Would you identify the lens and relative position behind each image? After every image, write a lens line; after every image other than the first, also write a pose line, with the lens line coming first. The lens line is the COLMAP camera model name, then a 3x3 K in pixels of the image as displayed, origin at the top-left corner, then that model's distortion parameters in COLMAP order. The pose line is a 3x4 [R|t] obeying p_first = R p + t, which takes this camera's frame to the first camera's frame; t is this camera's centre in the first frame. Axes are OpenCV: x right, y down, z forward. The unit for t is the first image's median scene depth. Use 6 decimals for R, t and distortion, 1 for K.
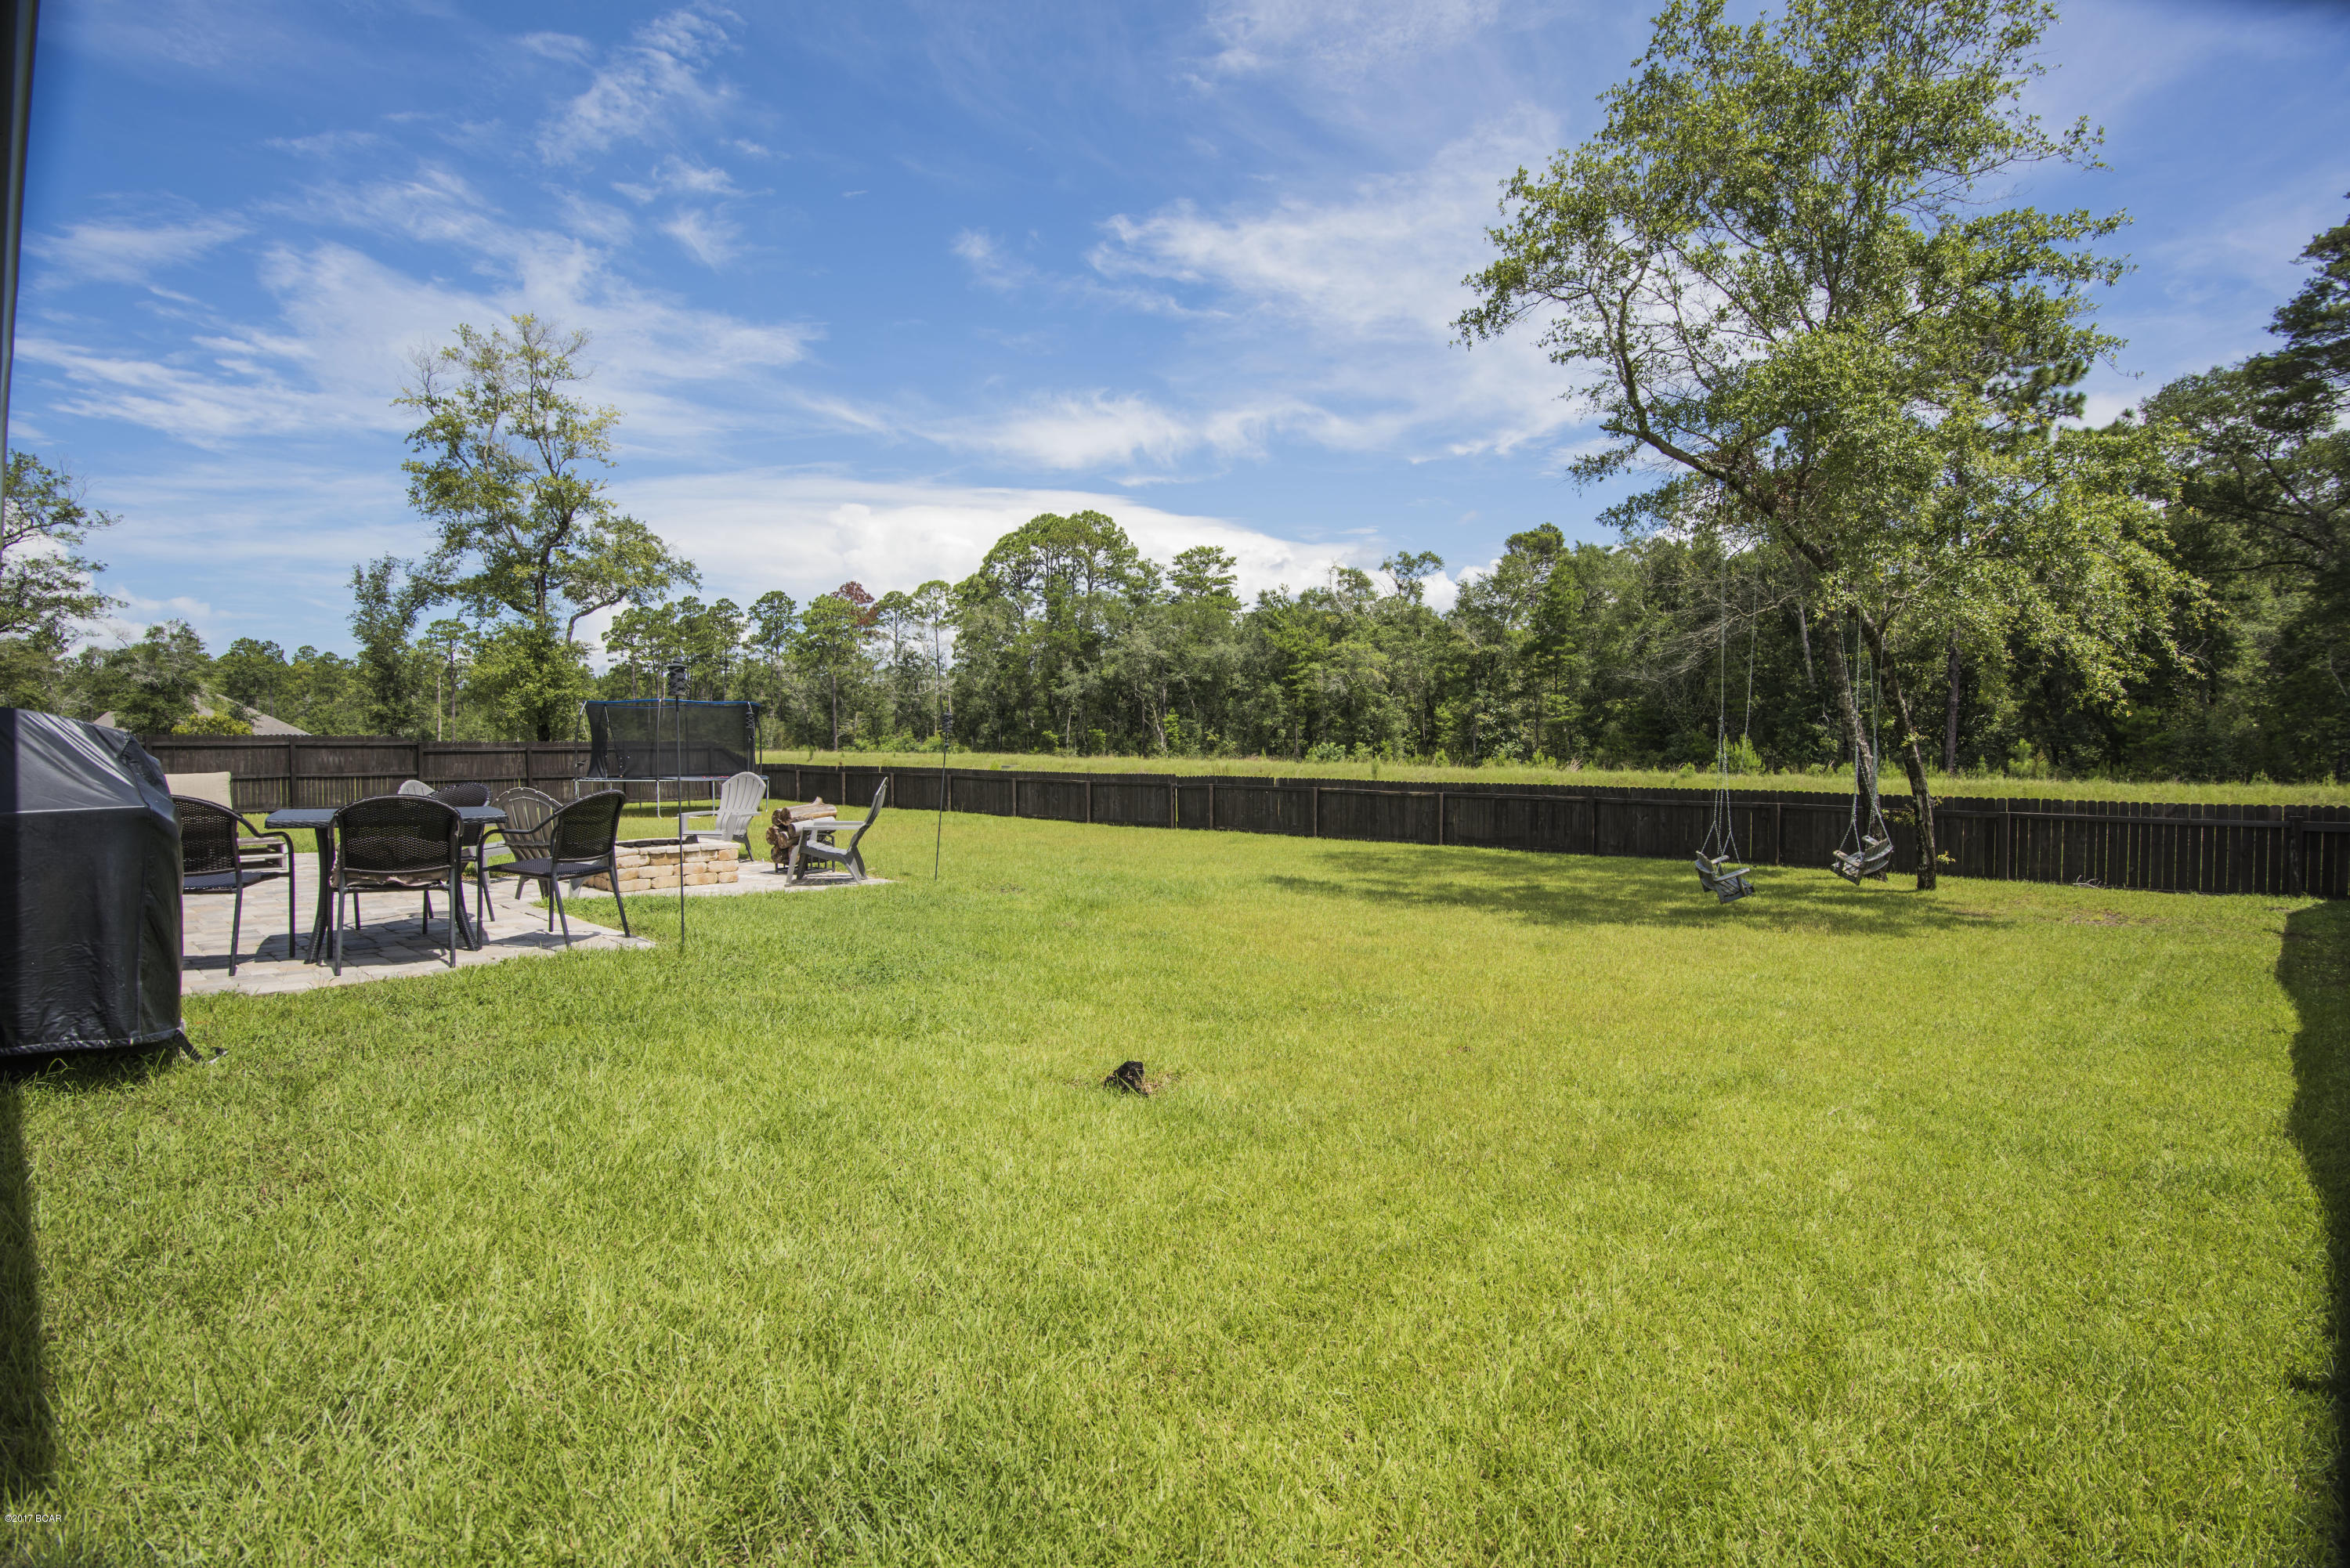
lens RADIAL K [[1149.3, 0, 1176.5], [0, 1149.3, 789.8], [0, 0, 1]] dist [-0.024567, 0.000522]
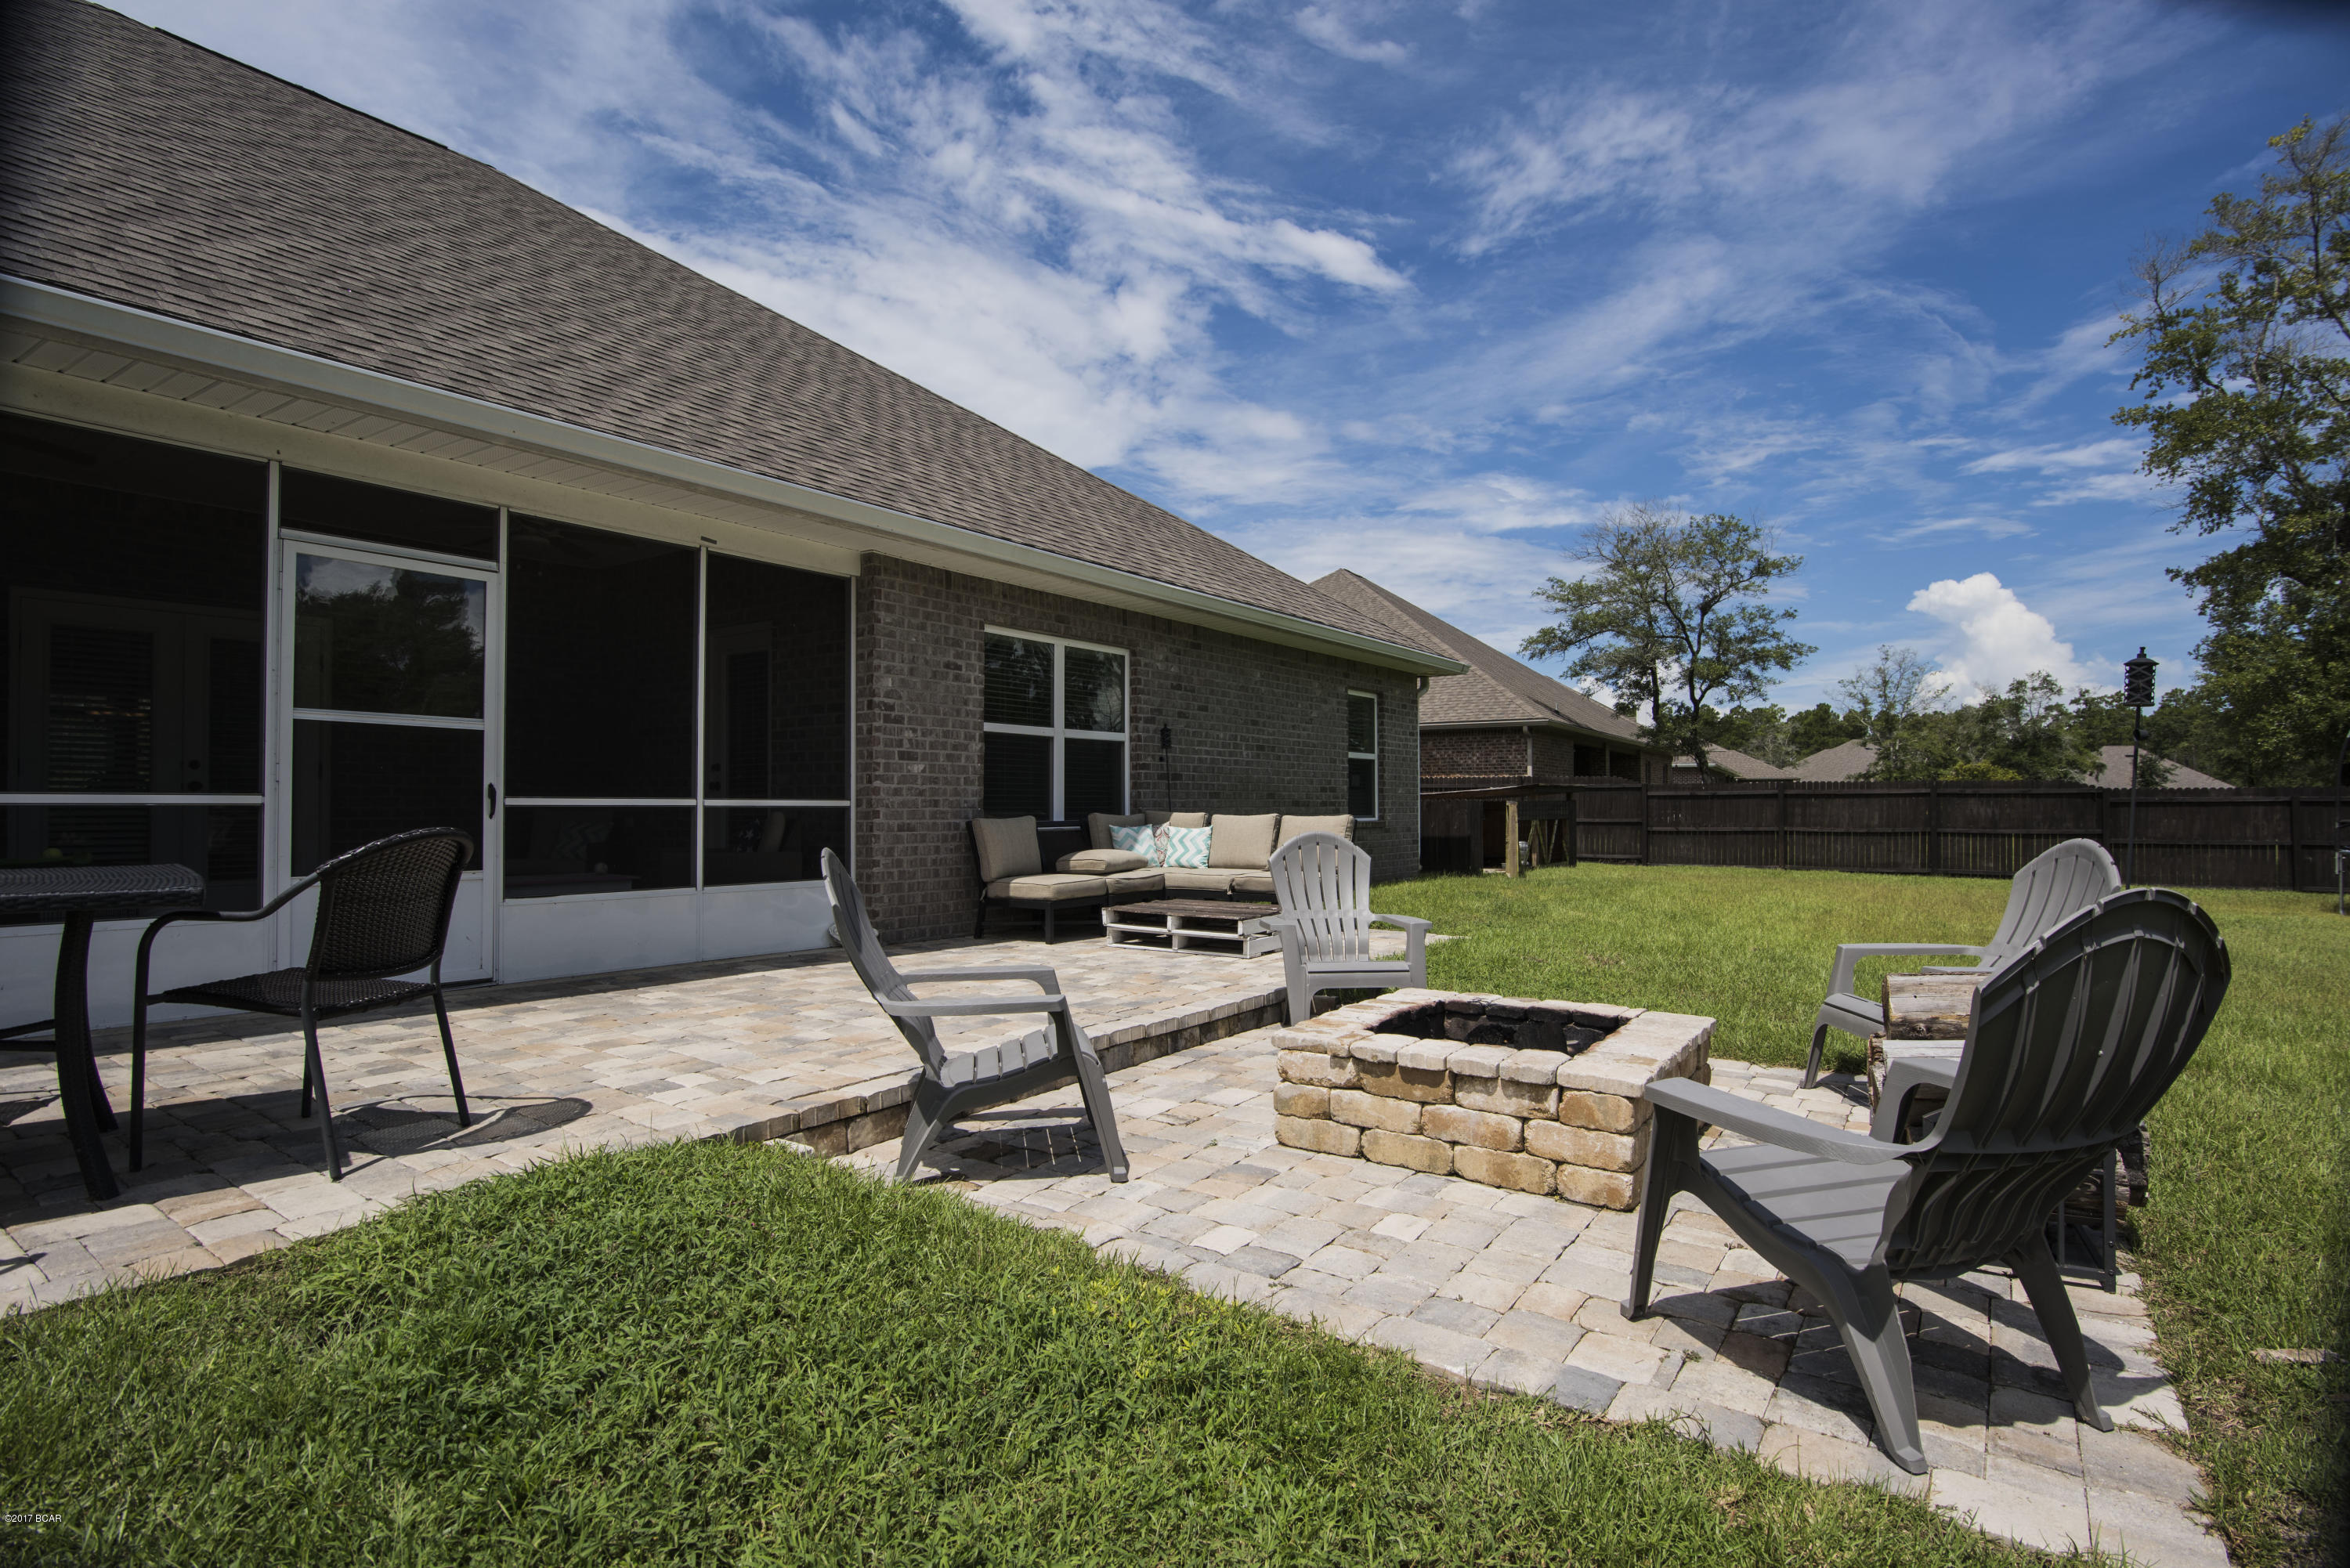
lens RADIAL K [[1149.3, 0, 1176.5], [0, 1149.3, 789.8], [0, 0, 1]] dist [-0.024567, 0.000522]
pose [[0.141470, -0.008928, -0.989902, -0.080186], [-0.040631, 0.999064, -0.014817, -0.012795], [0.989108, 0.042317, 0.140975, 0.606693]]
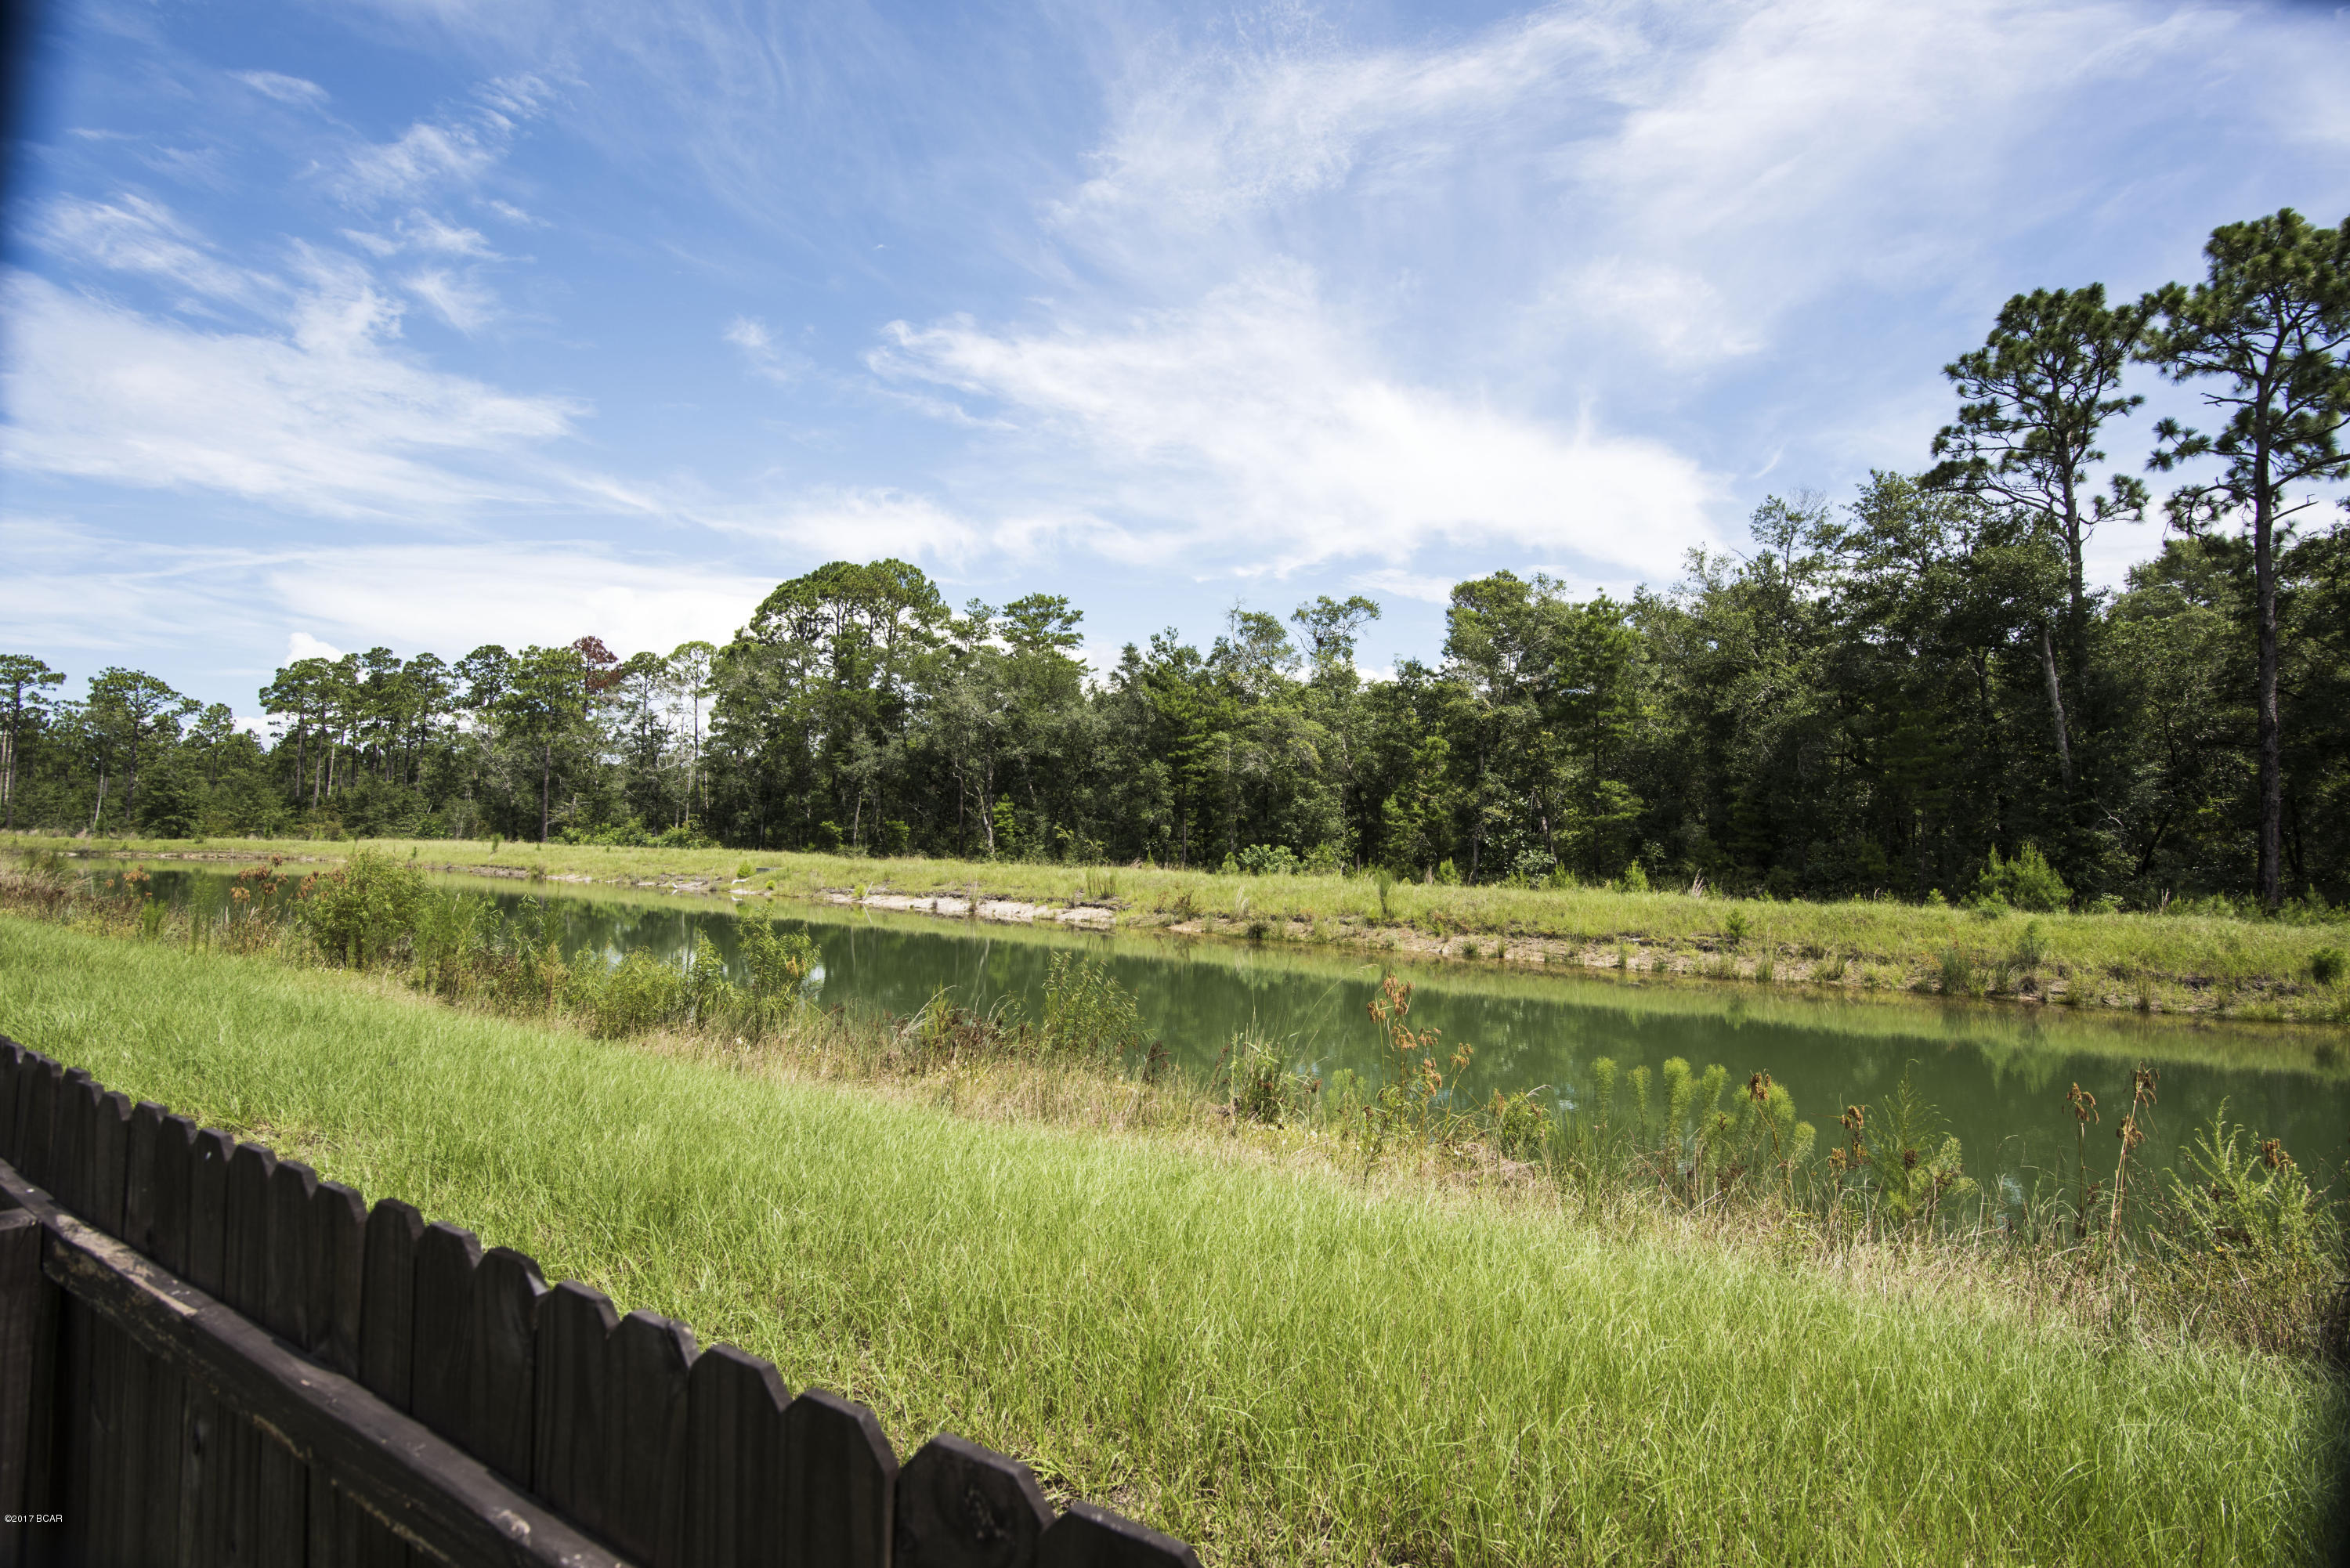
lens RADIAL K [[1149.3, 0, 1176.5], [0, 1149.3, 789.8], [0, 0, 1]] dist [-0.024567, 0.000522]
pose [[0.983358, 0.033560, 0.178554, -0.022392], [-0.016892, 0.995423, -0.094066, -0.005488], [-0.180894, 0.089484, 0.979423, 0.217875]]
